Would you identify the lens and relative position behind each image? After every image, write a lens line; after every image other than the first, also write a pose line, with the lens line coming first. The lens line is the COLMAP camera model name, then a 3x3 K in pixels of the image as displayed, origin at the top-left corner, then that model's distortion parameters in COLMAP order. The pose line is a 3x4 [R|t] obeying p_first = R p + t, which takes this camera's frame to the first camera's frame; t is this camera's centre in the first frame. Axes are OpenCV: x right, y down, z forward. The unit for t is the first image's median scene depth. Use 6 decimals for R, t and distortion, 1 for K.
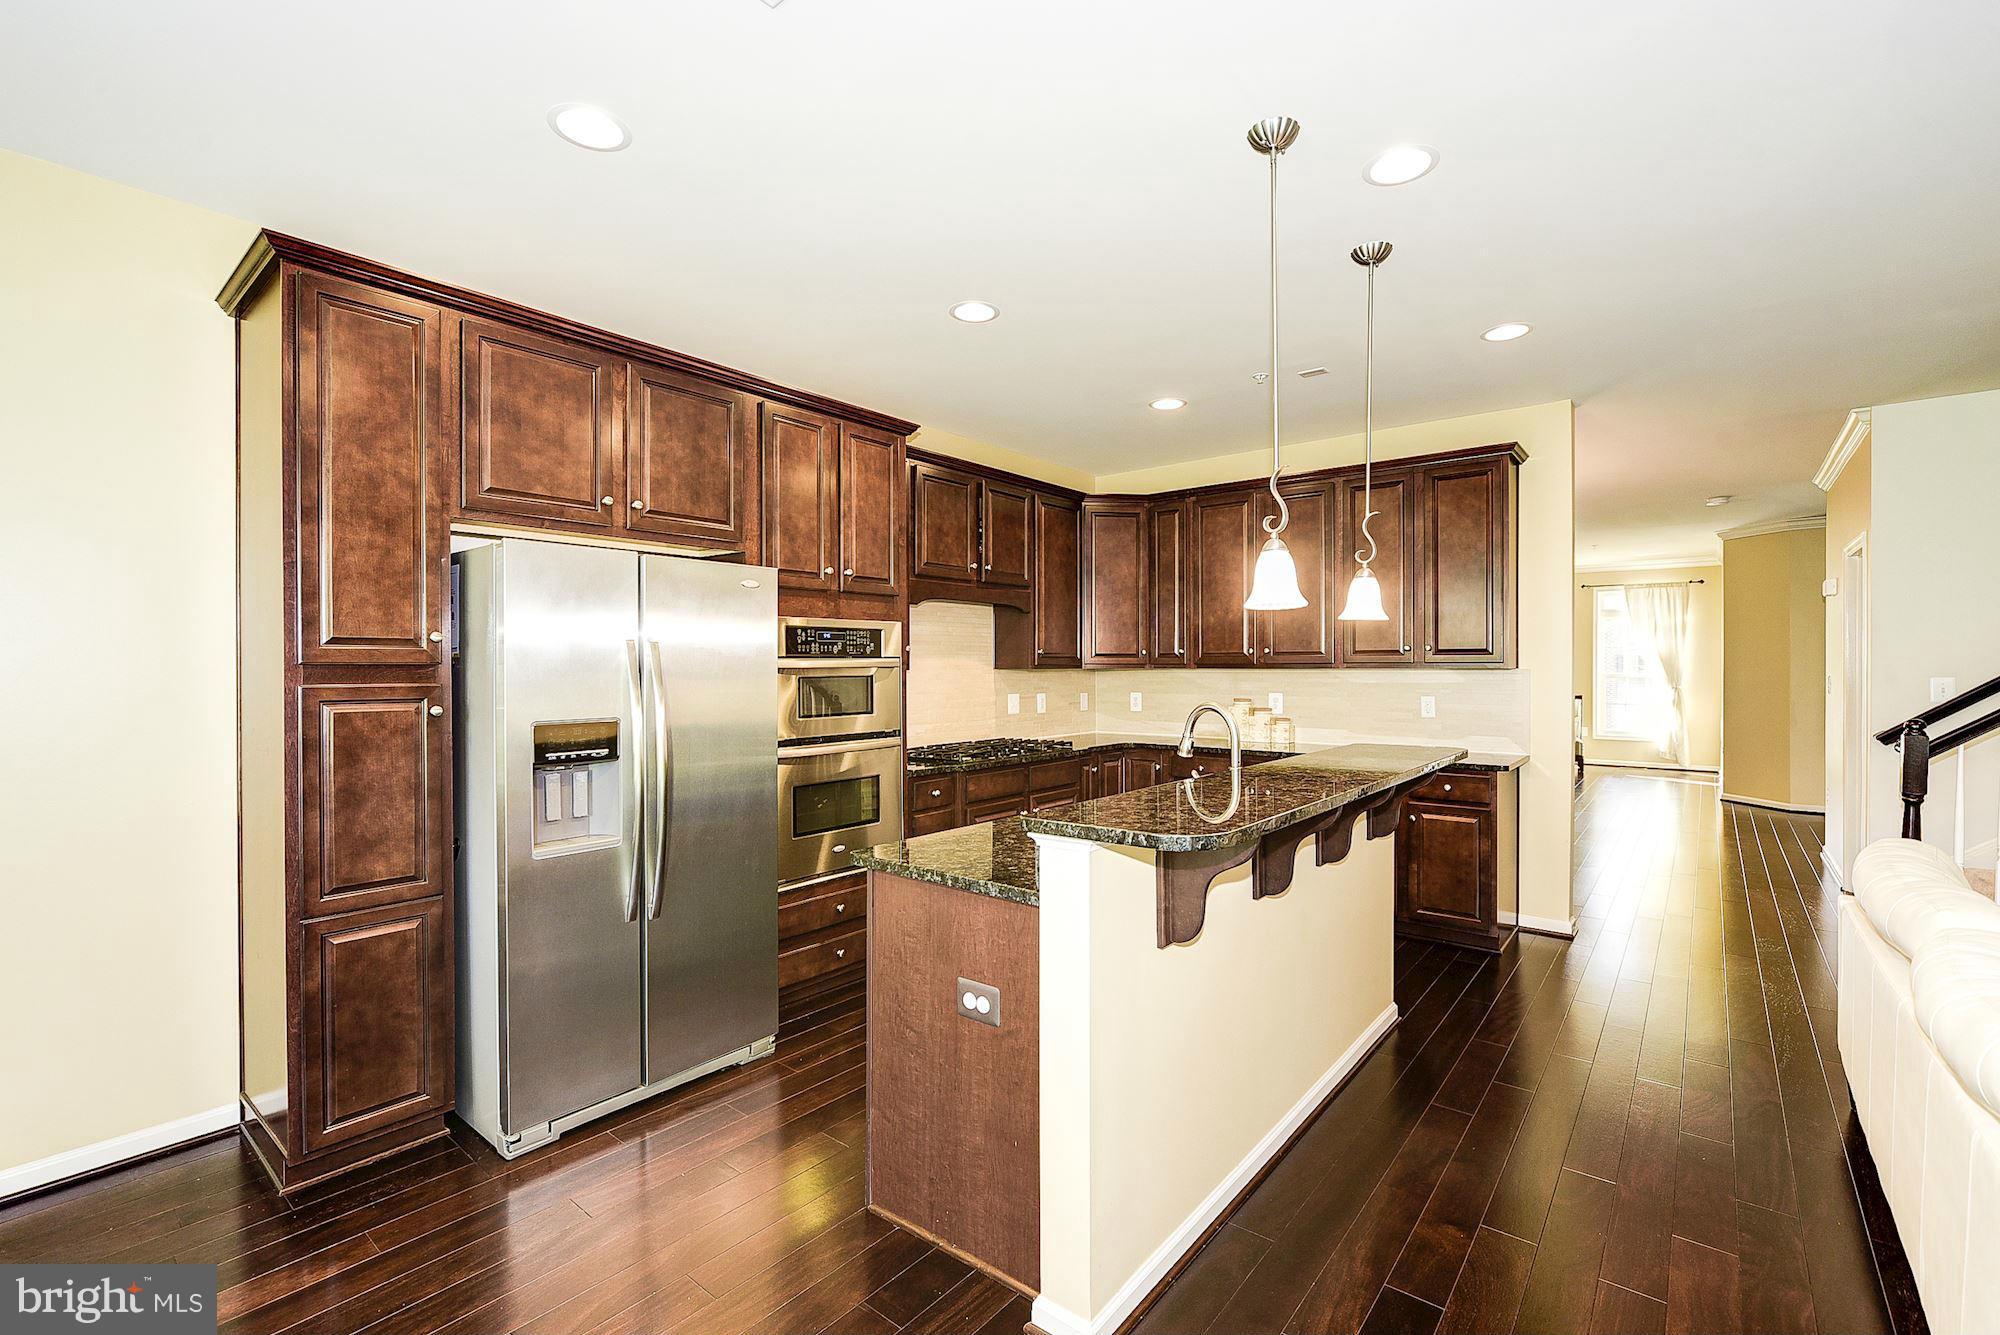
lens RADIAL K [[867.2, 0, 1002.7], [0, 867.2, 664.4], [0, 0, 1]] dist [-0.001775, 0.000311]
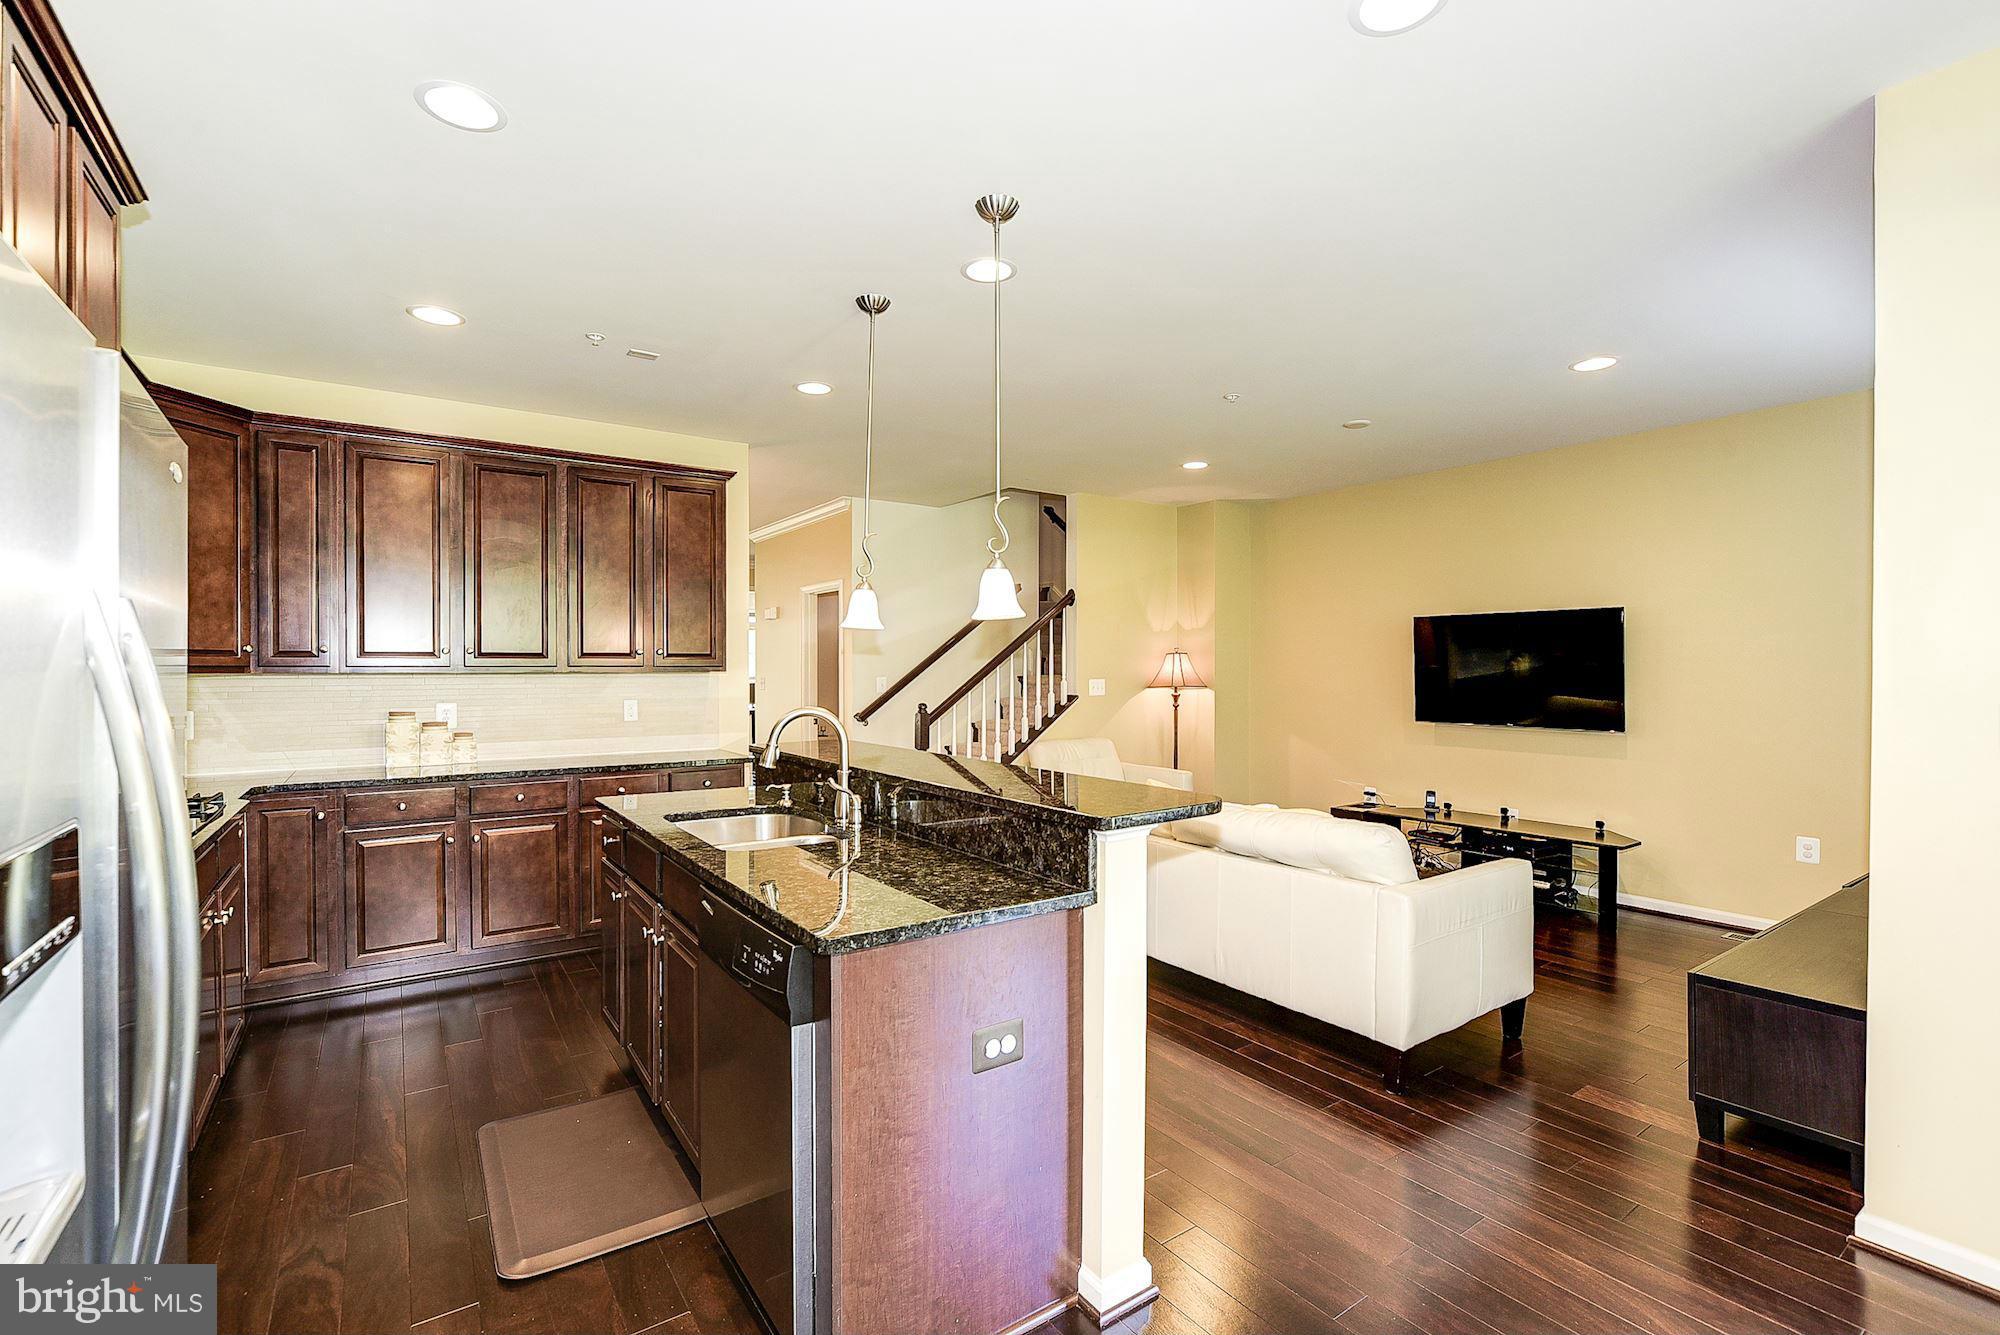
lens RADIAL K [[867.2, 0, 998.3], [0, 867.2, 671.6], [0, 0, 1]] dist [-0.001775, 0.000311]
pose [[0.261719, -0.002235, 0.965142, -0.352608], [-0.000248, 0.999997, 0.002383, 0.001734], [-0.965144, -0.000863, 0.261718, 0.305395]]
